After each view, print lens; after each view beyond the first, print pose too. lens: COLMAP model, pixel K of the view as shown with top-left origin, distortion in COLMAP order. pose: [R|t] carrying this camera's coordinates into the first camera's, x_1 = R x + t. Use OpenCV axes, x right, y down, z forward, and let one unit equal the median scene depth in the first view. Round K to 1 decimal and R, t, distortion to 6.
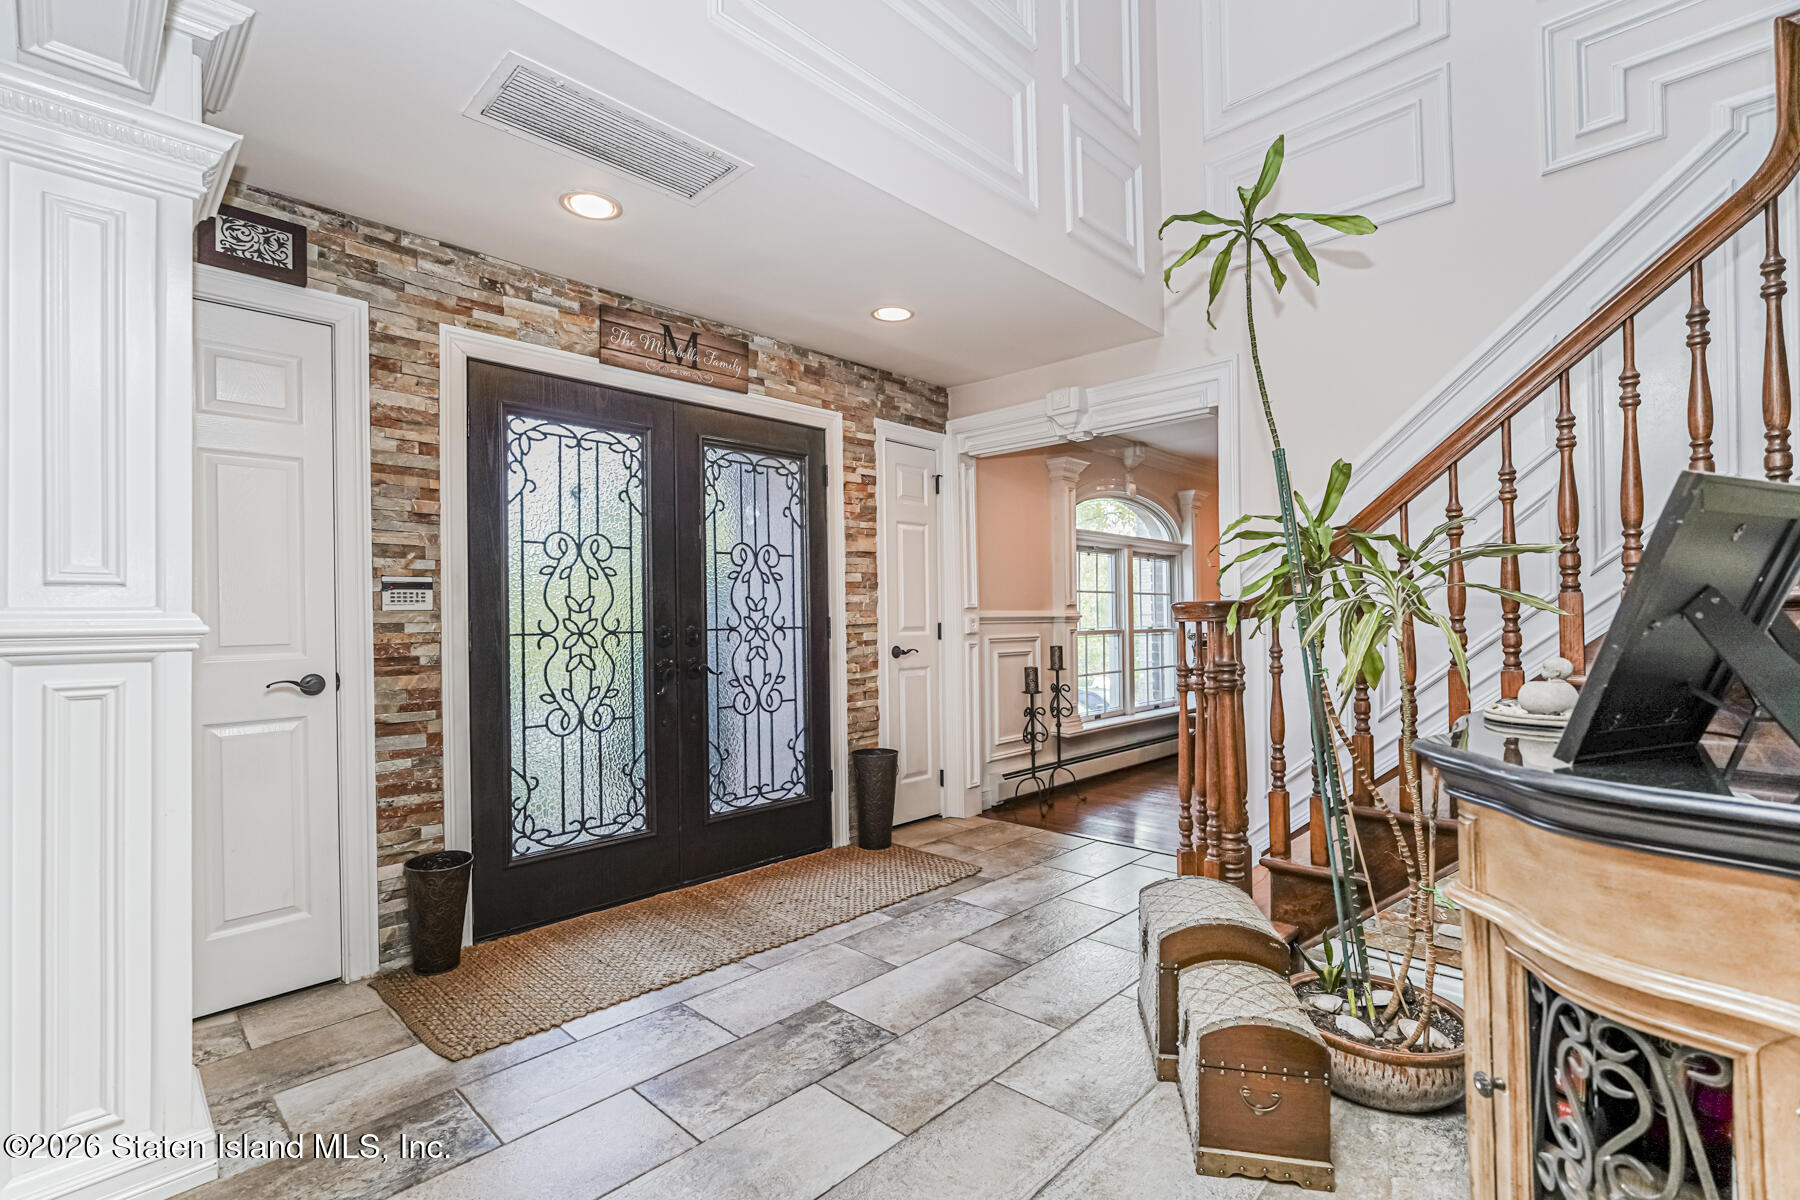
lens RADIAL K [[817.3, 0, 897.5], [0, 817.3, 608.9], [0, 0, 1]] dist [-0.011883, 0.003434]
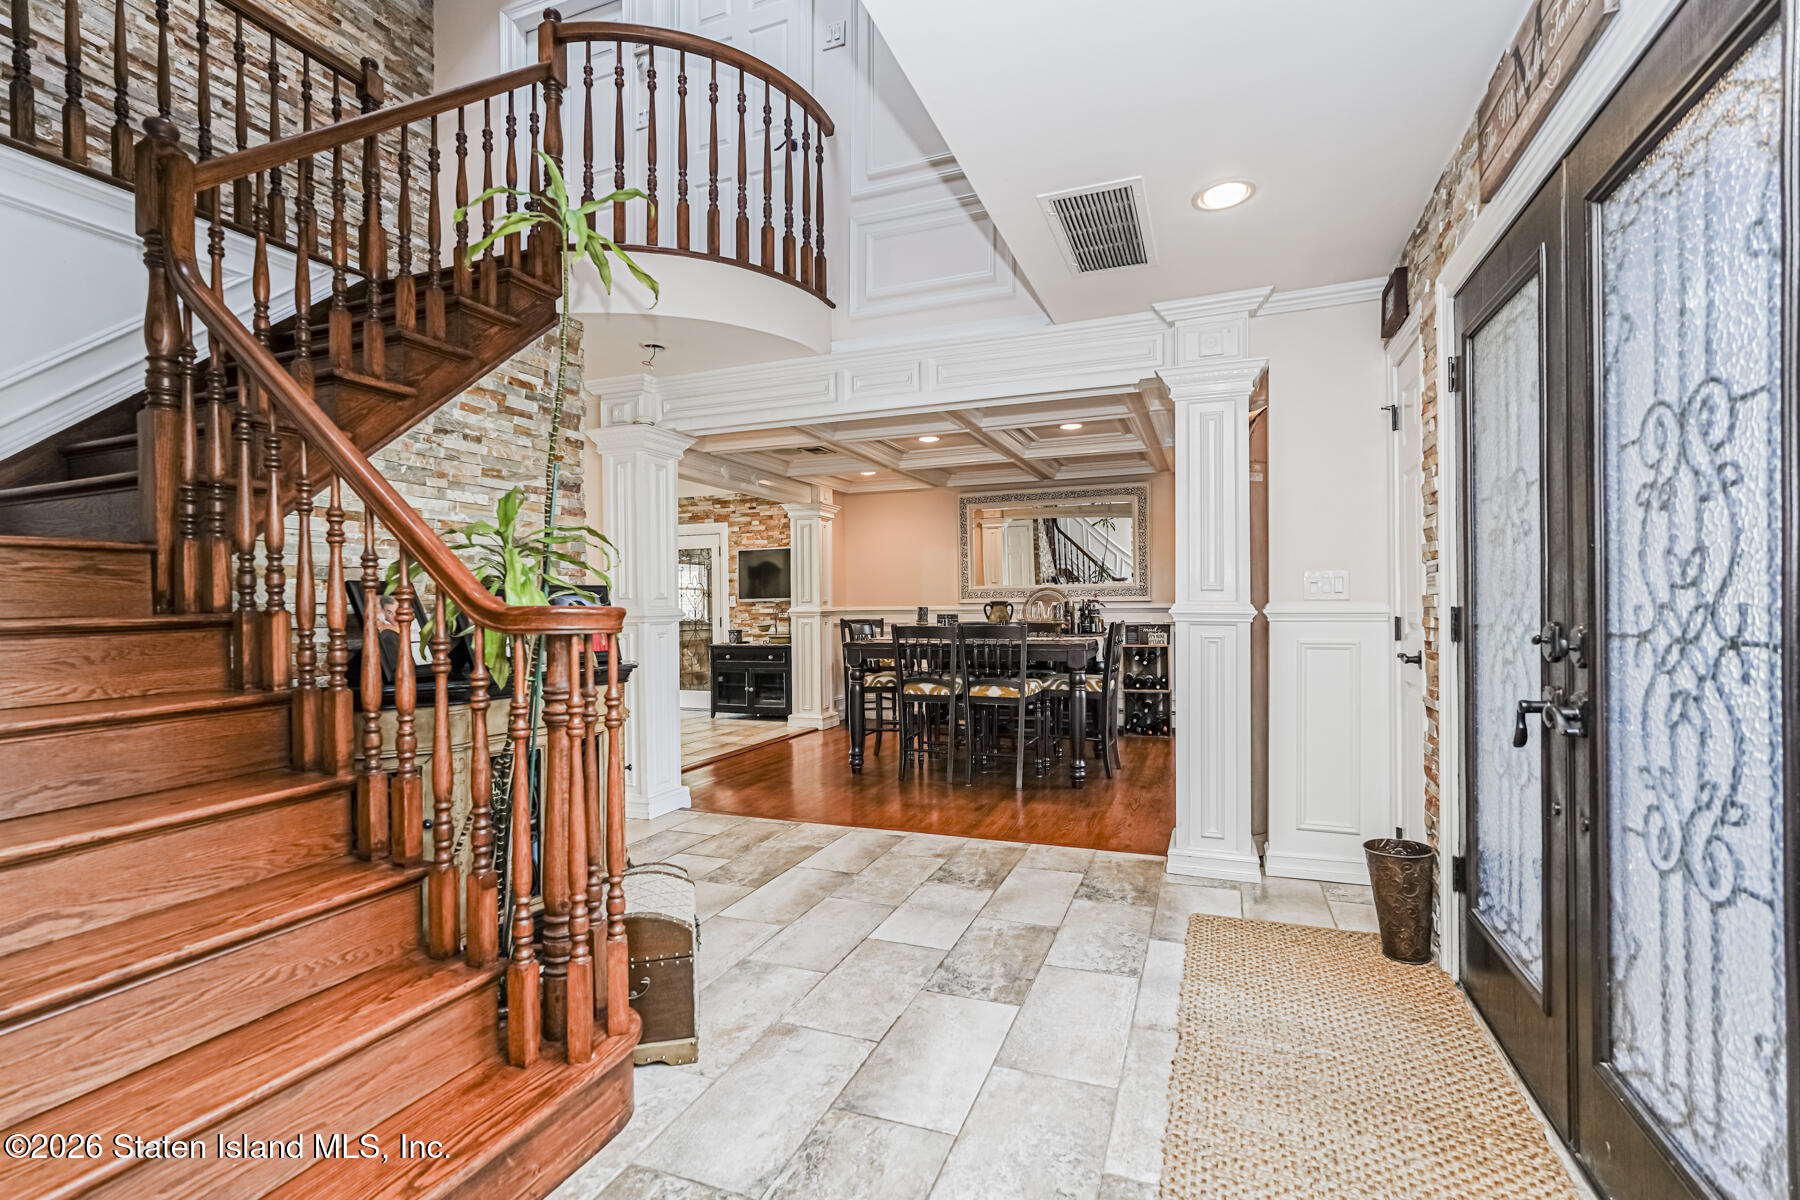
lens RADIAL K [[817.3, 0, 898.5], [0, 817.3, 600.2], [0, 0, 1]] dist [-0.011883, 0.003434]
pose [[-0.922589, 0.018877, -0.385322, 0.286297], [0.026038, 0.999571, -0.013375, 0.002776], [0.384904, -0.022373, -0.922685, 1.286522]]
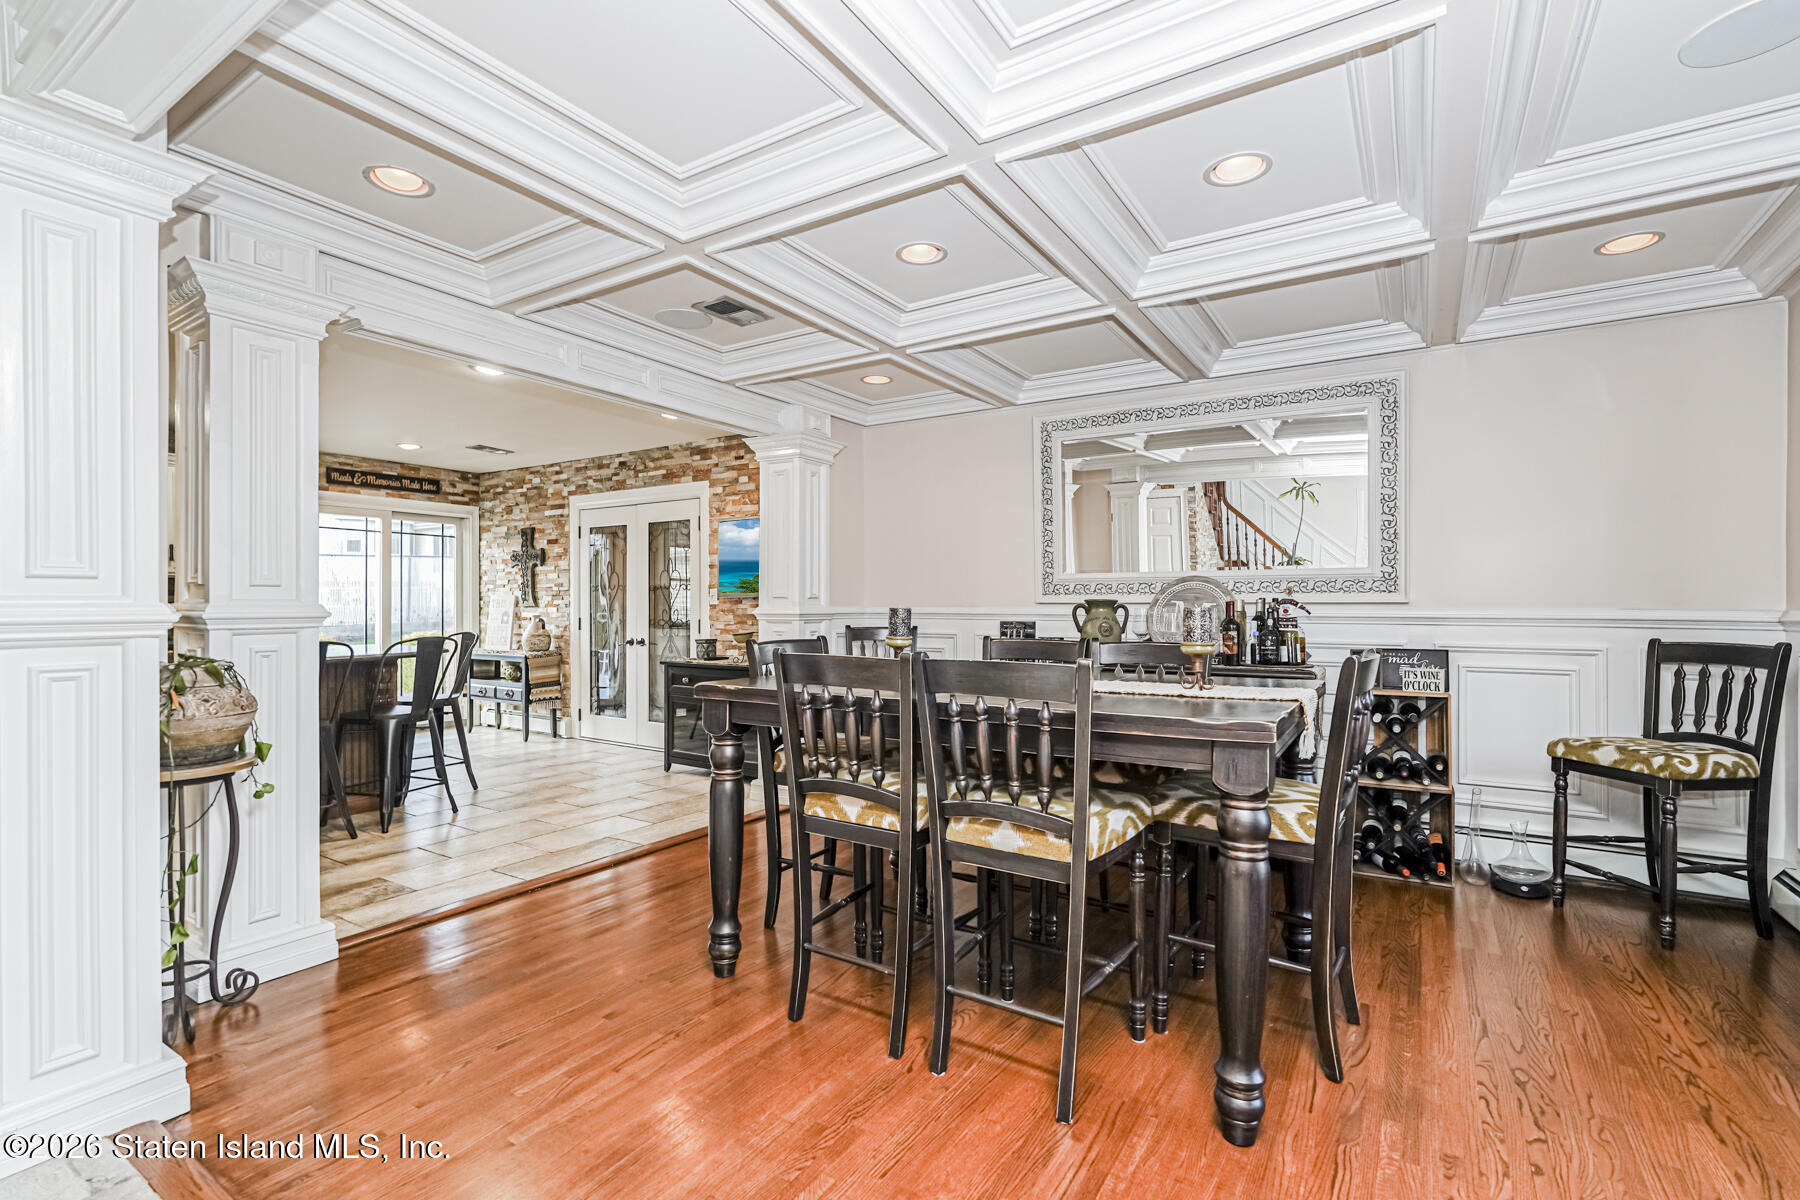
lens RADIAL K [[817.3, 0, 904.8], [0, 817.3, 607.5], [0, 0, 1]] dist [-0.011883, 0.003434]
pose [[-0.978961, 0.007125, -0.203924, 0.001361], [0.009562, 0.999894, -0.010964, 0.003697], [0.203825, -0.012683, -0.978925, 0.883202]]
